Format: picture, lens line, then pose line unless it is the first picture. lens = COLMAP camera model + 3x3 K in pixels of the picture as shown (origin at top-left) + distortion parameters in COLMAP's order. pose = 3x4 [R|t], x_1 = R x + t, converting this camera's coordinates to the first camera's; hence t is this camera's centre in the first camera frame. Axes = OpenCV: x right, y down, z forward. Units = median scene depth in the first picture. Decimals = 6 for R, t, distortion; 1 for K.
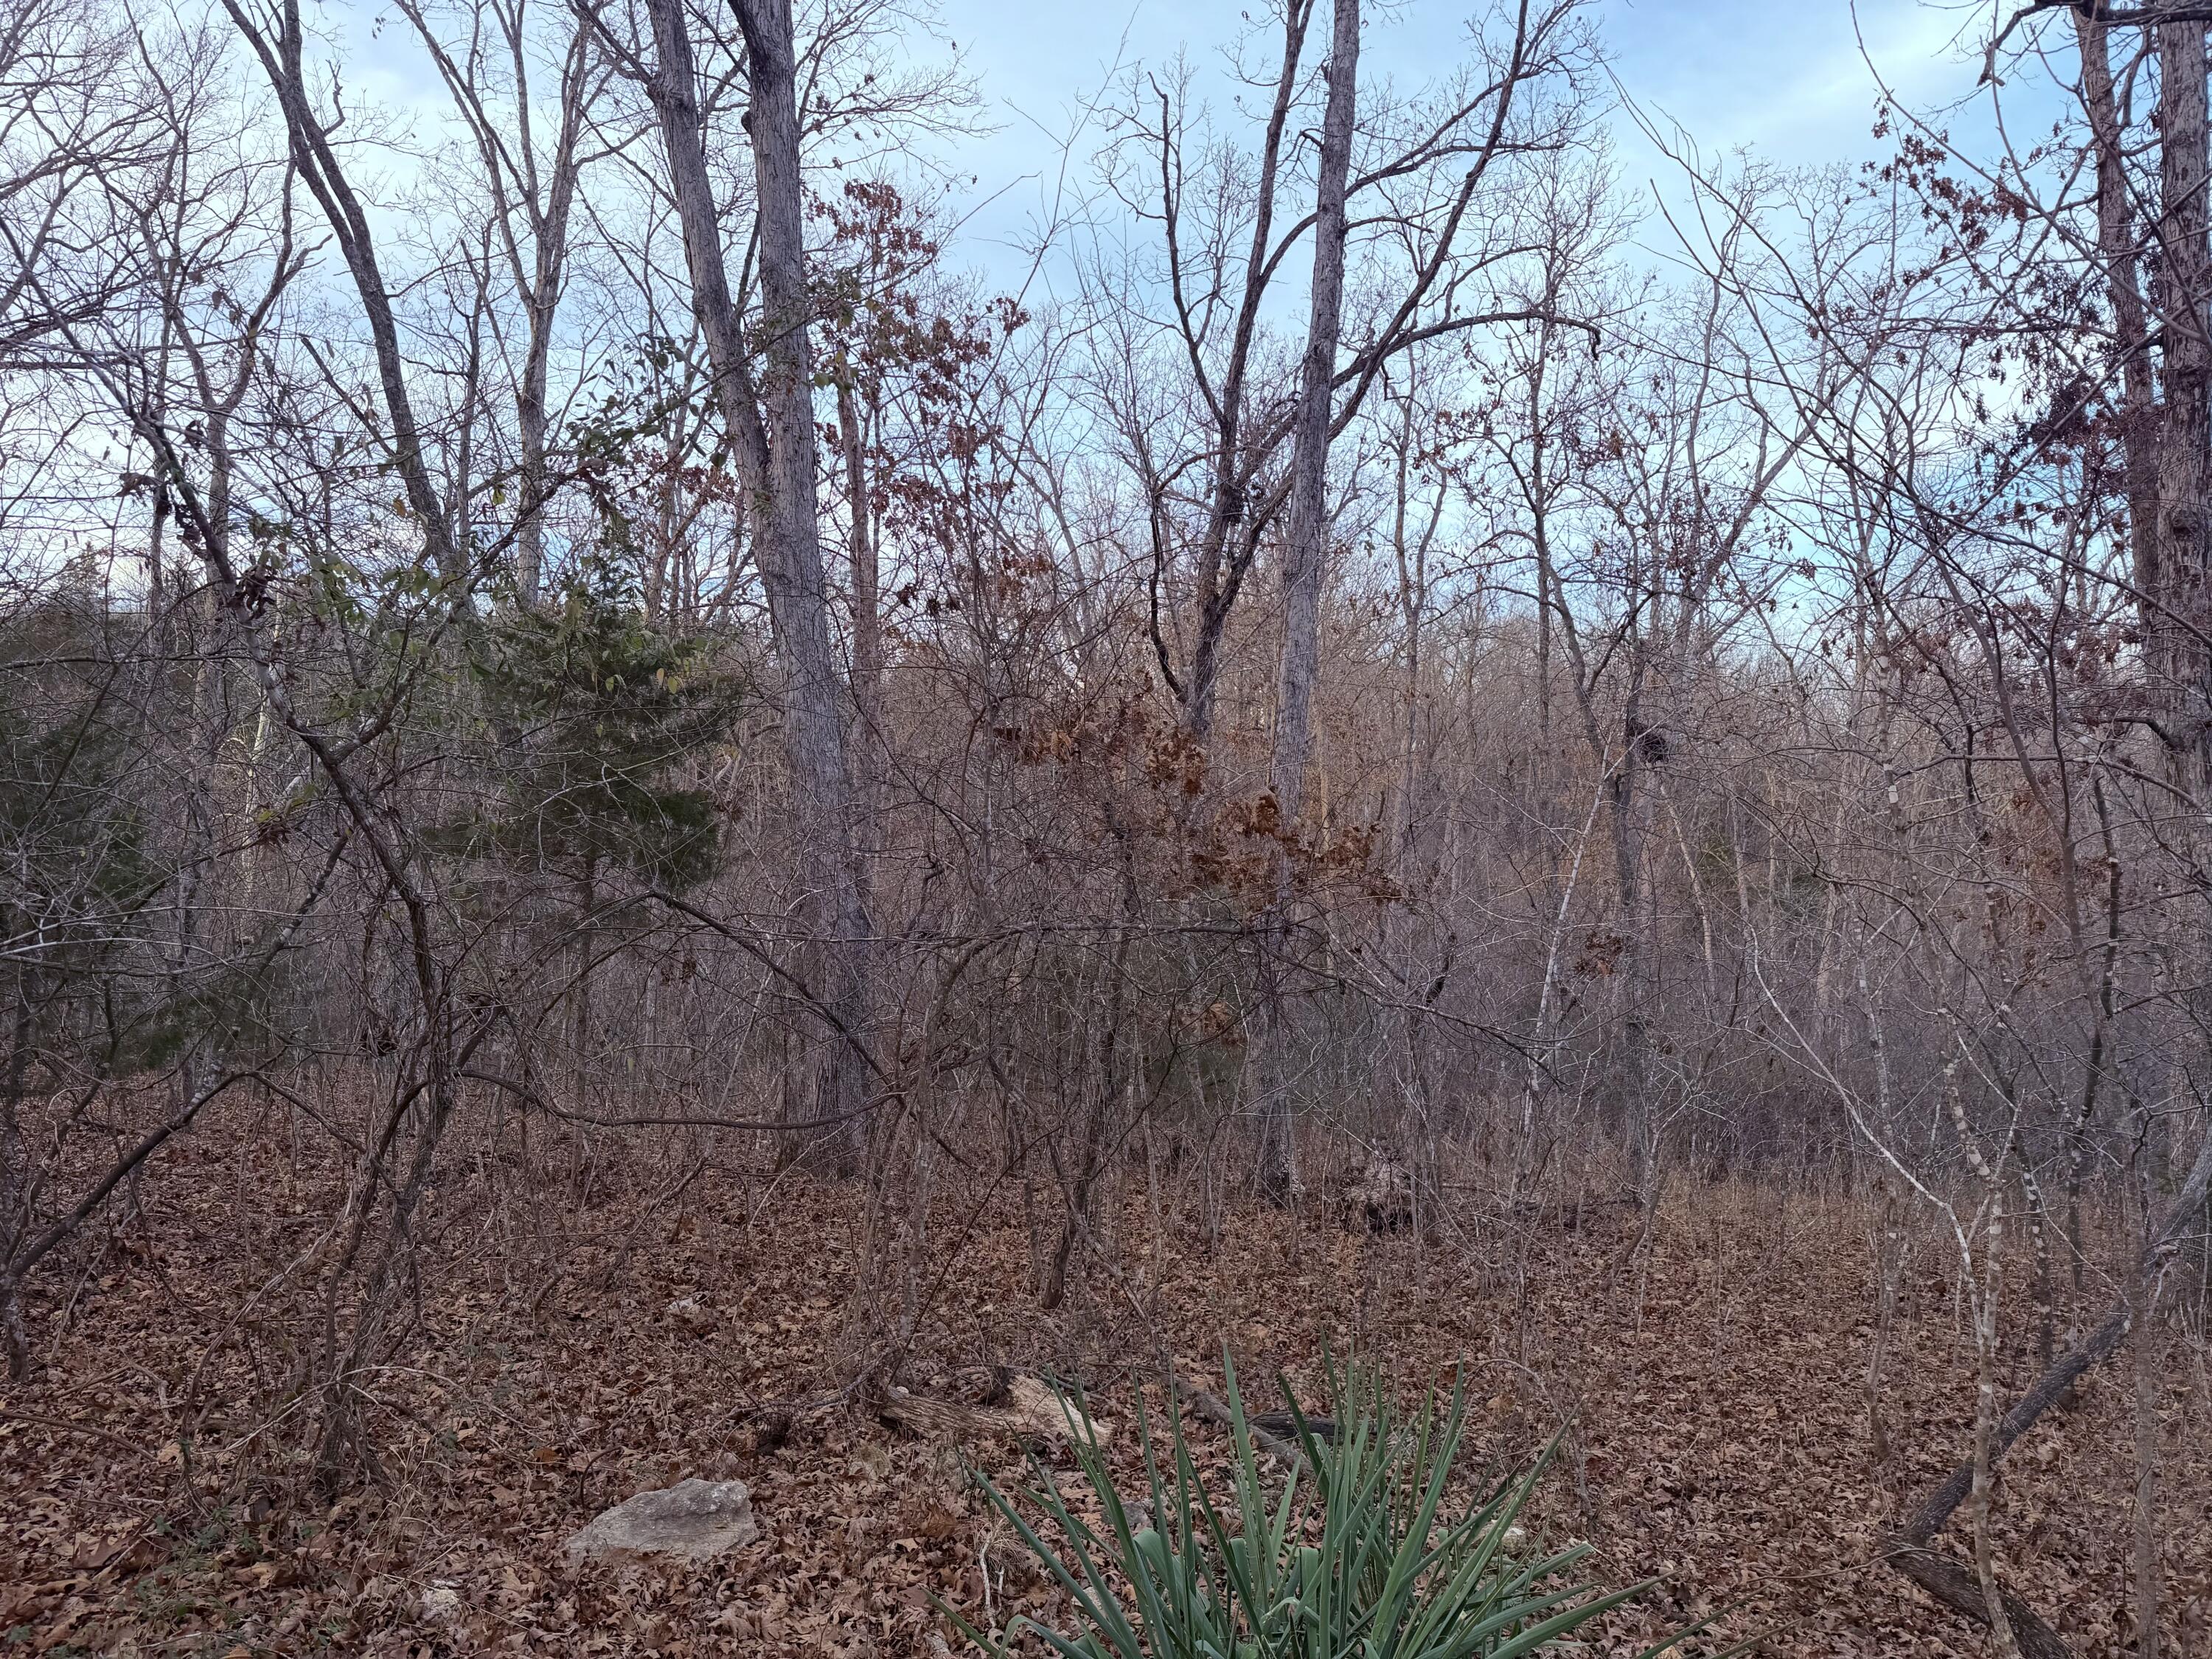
lens RADIAL K [[1514.4, 0, 1106.0], [0, 1514.4, 829.5], [0, 0, 1]] dist [0.053847, -0.065914]
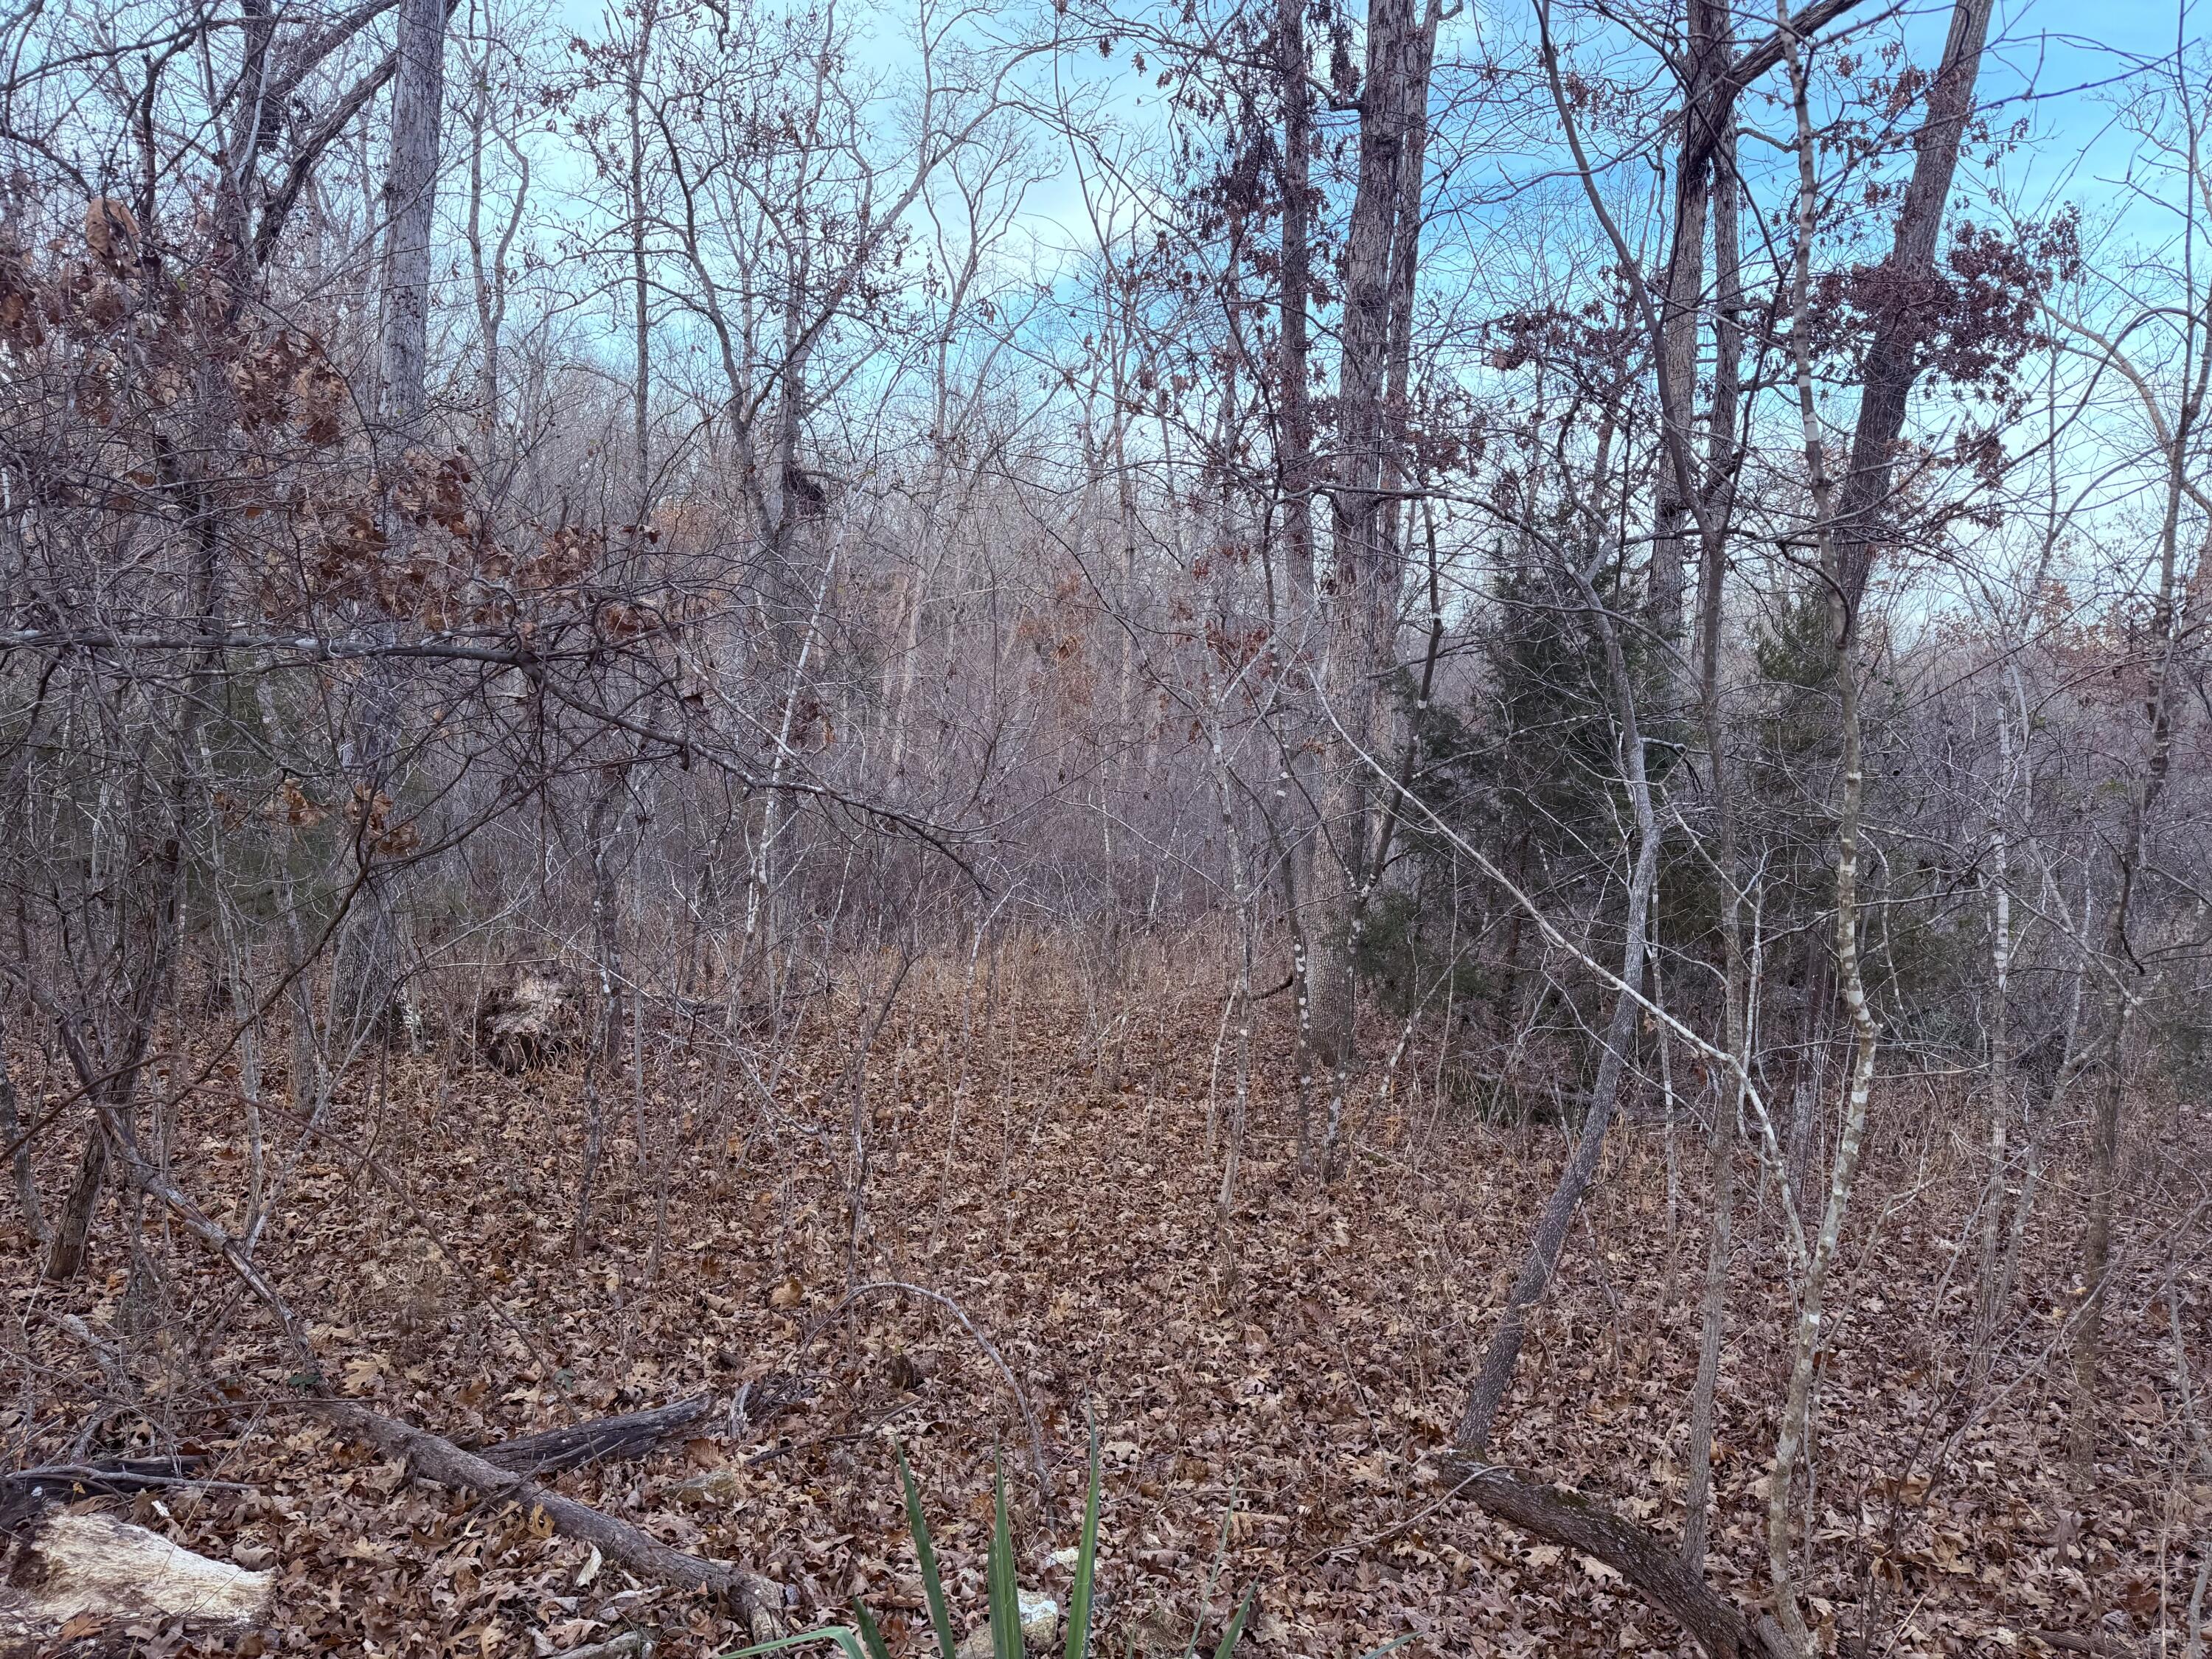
lens RADIAL K [[1514.4, 0, 1106.0], [0, 1514.4, 829.5], [0, 0, 1]] dist [0.053847, -0.065914]
pose [[0.824910, -0.034288, 0.564223, -0.016558], [-0.048822, 0.990107, 0.131549, 0.016165], [-0.563151, -0.136063, 0.815075, 0.146818]]
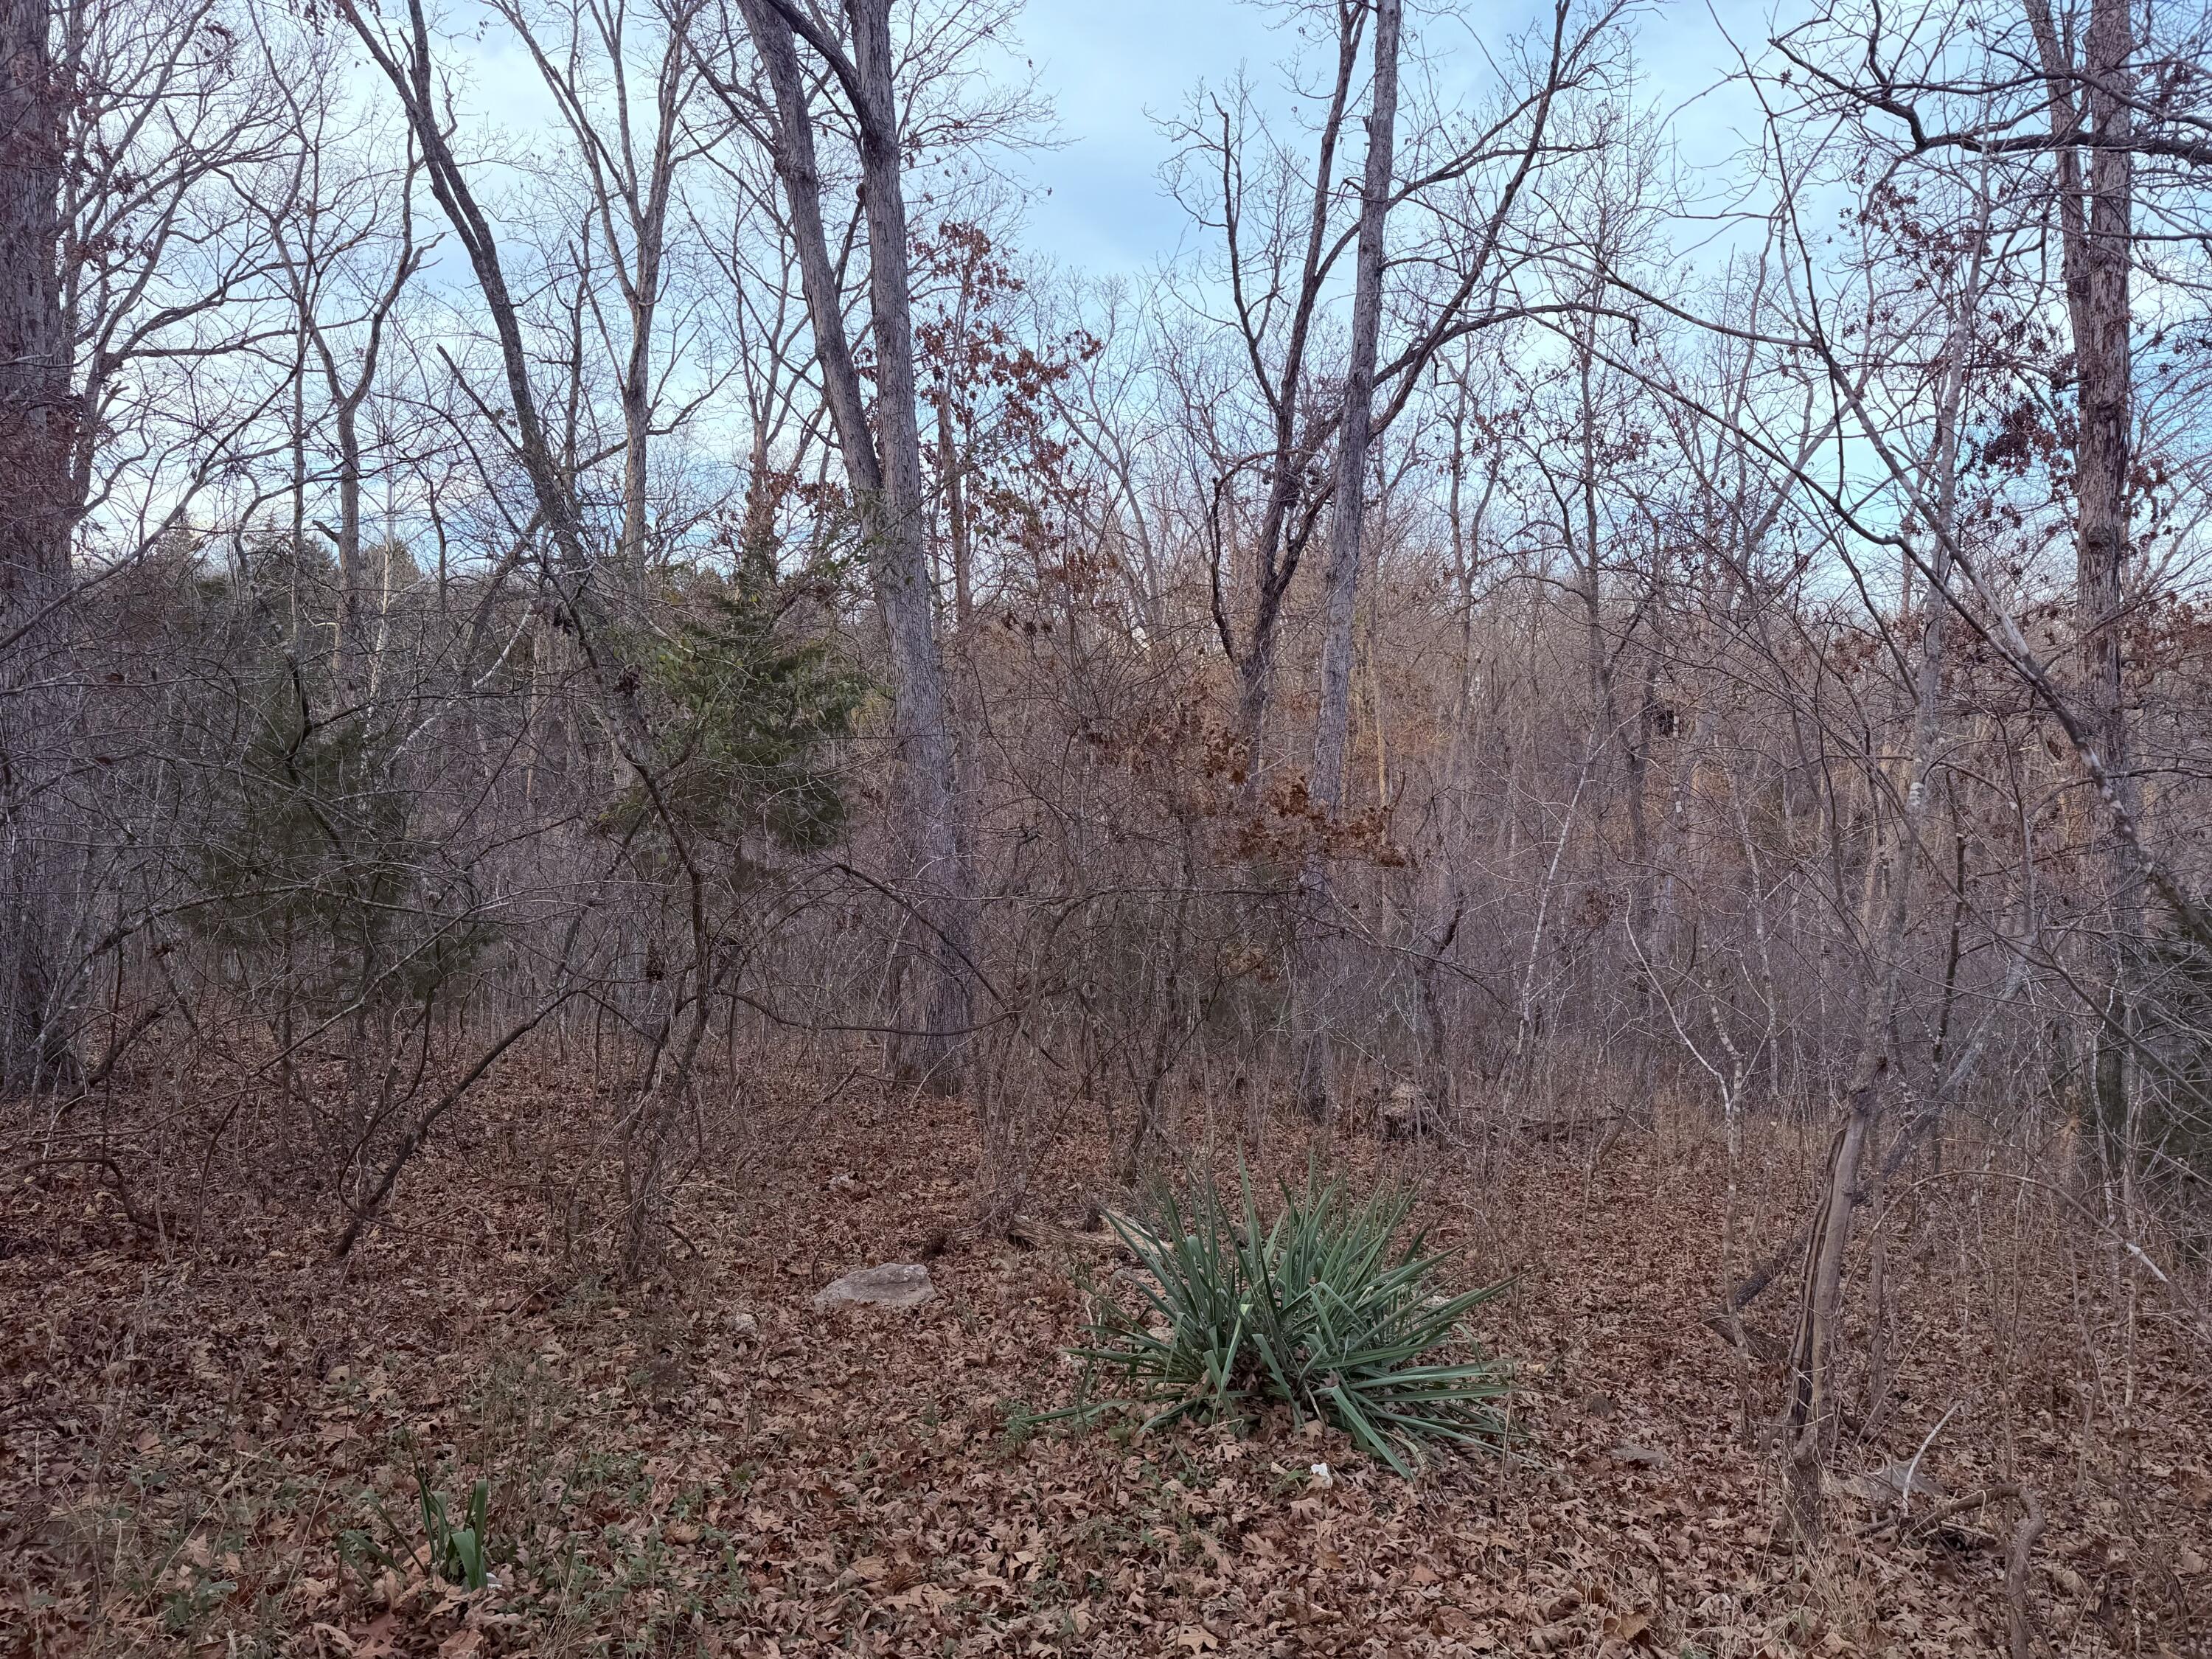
lens RADIAL K [[1513.2, 0, 1102.2], [0, 1513.2, 863.6], [0, 0, 1]] dist [0.055600, -0.091933]
pose [[0.998916, -0.000817, -0.046540, 0.001234], [0.003330, 0.998539, 0.053924, -0.012171], [0.046428, -0.054021, 0.997460, -0.134900]]
